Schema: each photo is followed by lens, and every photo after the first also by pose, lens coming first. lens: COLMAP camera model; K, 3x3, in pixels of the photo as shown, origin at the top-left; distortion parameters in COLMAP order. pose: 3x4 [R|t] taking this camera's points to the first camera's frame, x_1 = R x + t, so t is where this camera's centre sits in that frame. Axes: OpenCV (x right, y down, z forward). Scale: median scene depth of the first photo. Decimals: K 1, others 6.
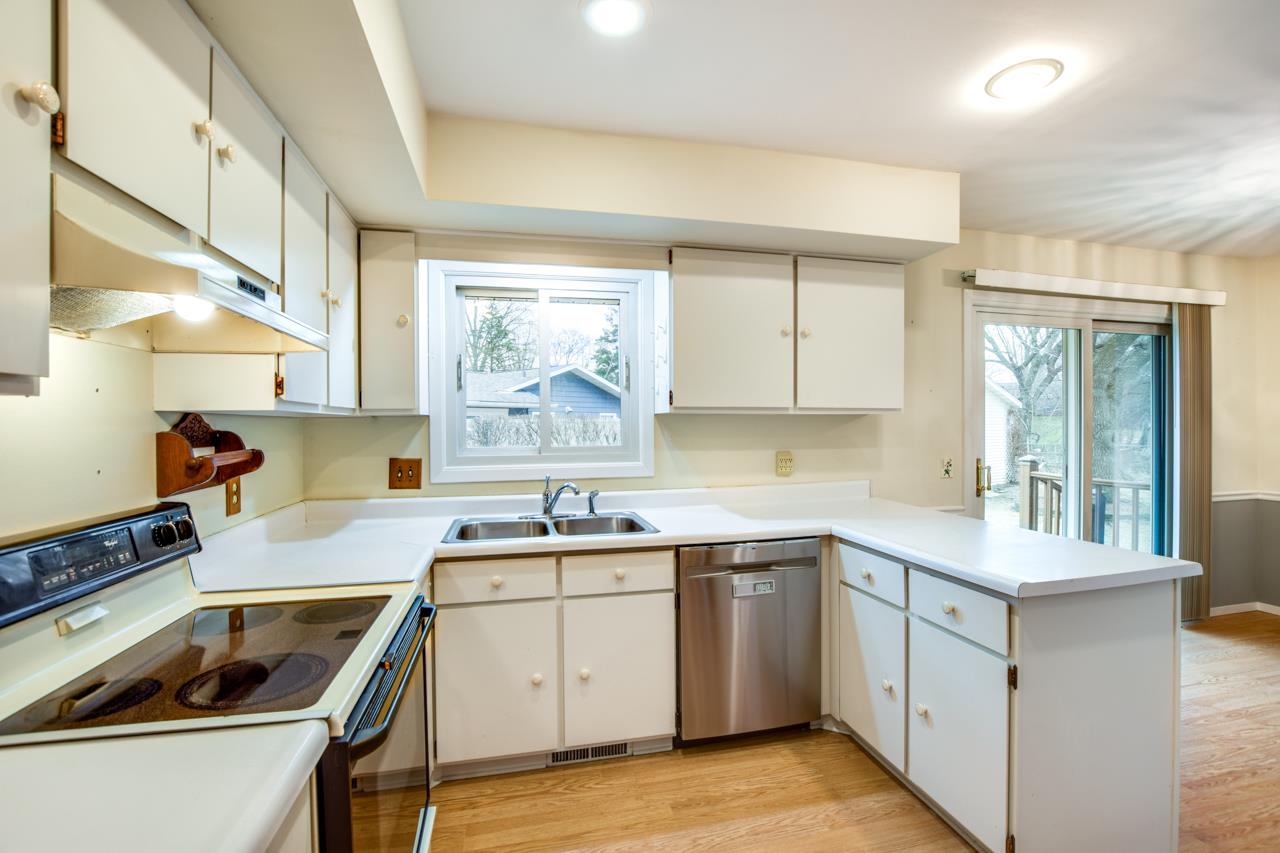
lens RADIAL K [[567.0, 0, 645.7], [0, 567.0, 428.6], [0, 0, 1]] dist [-0.035950, 0.006642]
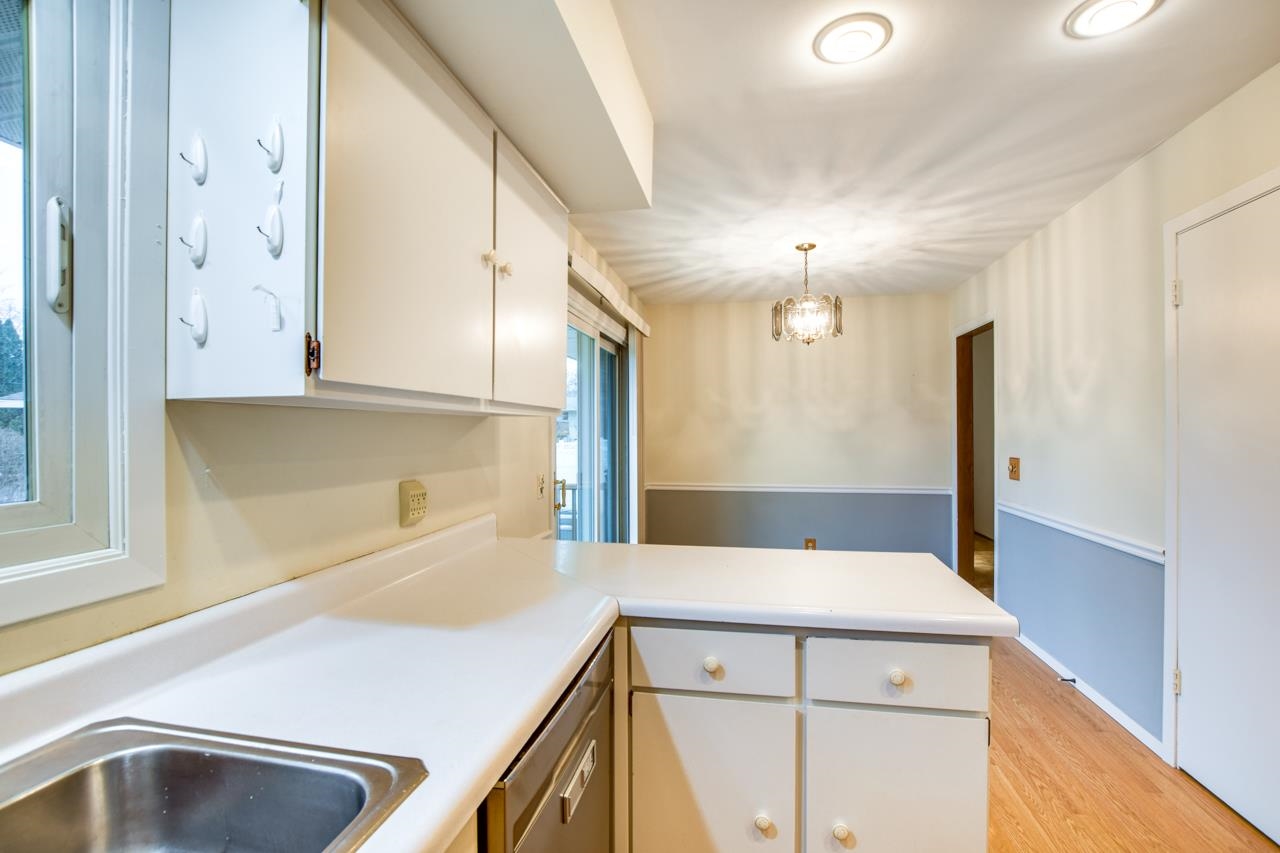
lens RADIAL K [[572.3, 0, 652.5], [0, 572.3, 428.5], [0, 0, 1]] dist [-0.023968, 0.000320]
pose [[0.405351, 0.006634, 0.914137, -0.188684], [0.007323, 0.999918, -0.010504, -0.002937], [-0.914132, 0.010952, 0.405270, 0.656296]]
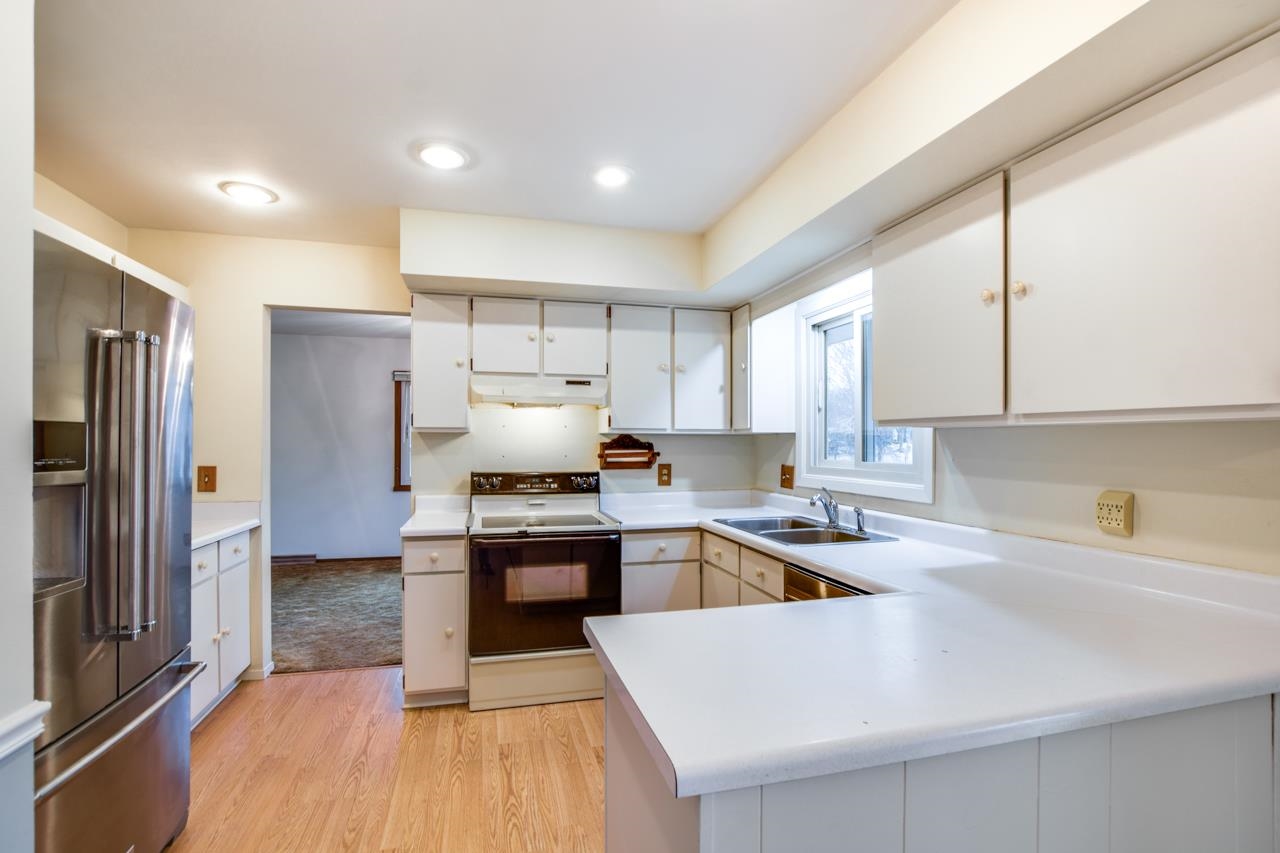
lens RADIAL K [[578.6, 0, 639.2], [0, 578.6, 447.2], [0, 0, 1]] dist [-0.014502, 0.000113]
pose [[0.037134, 0.015991, -0.999182, 0.911608], [-0.008903, 0.999838, 0.015670, -0.008057], [0.999271, 0.008314, 0.037270, 0.597060]]
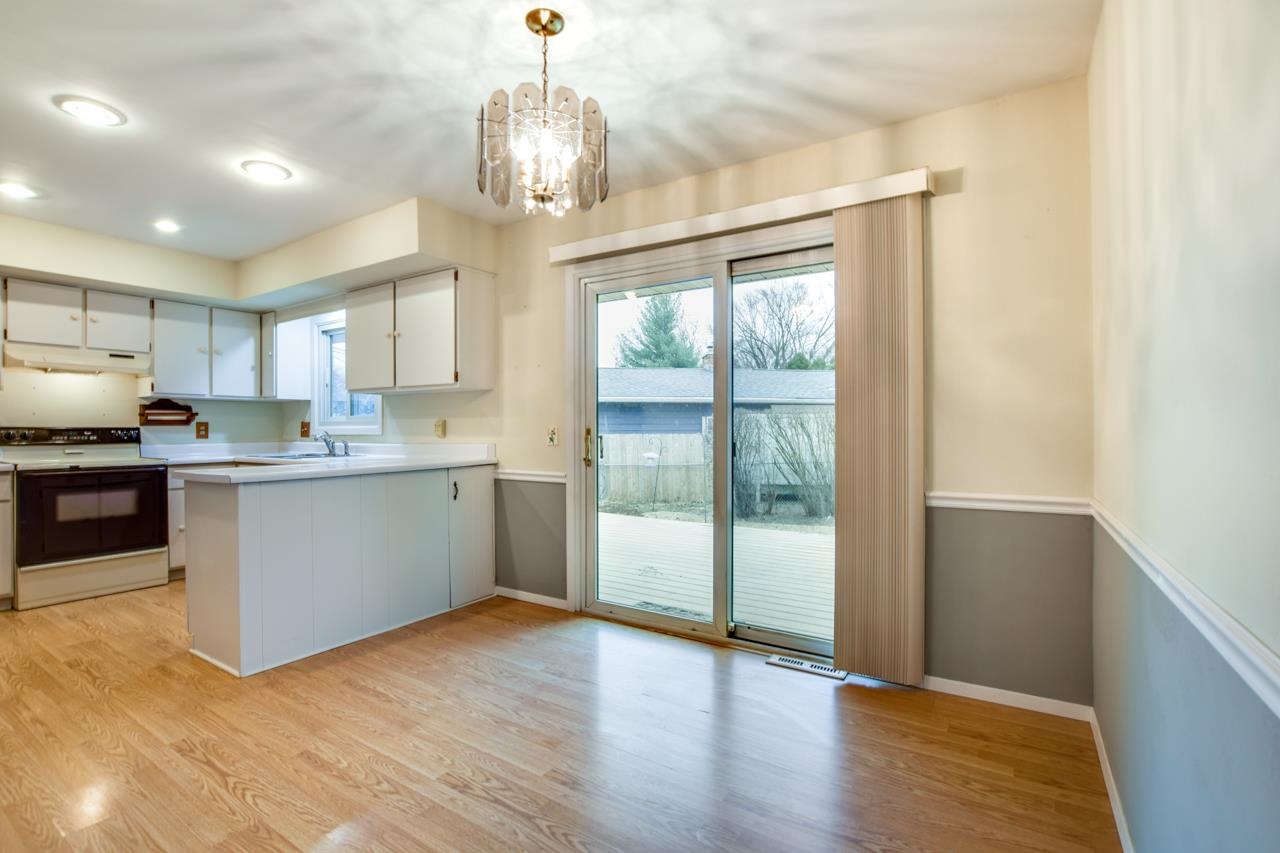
lens RADIAL K [[572.3, 0, 652.5], [0, 572.3, 428.5], [0, 0, 1]] dist [-0.023968, 0.000320]
pose [[0.705006, 0.003098, -0.709195, 1.829192], [-0.006004, 0.999981, -0.001601, 0.070407], [0.709176, 0.005386, 0.705011, 0.458199]]
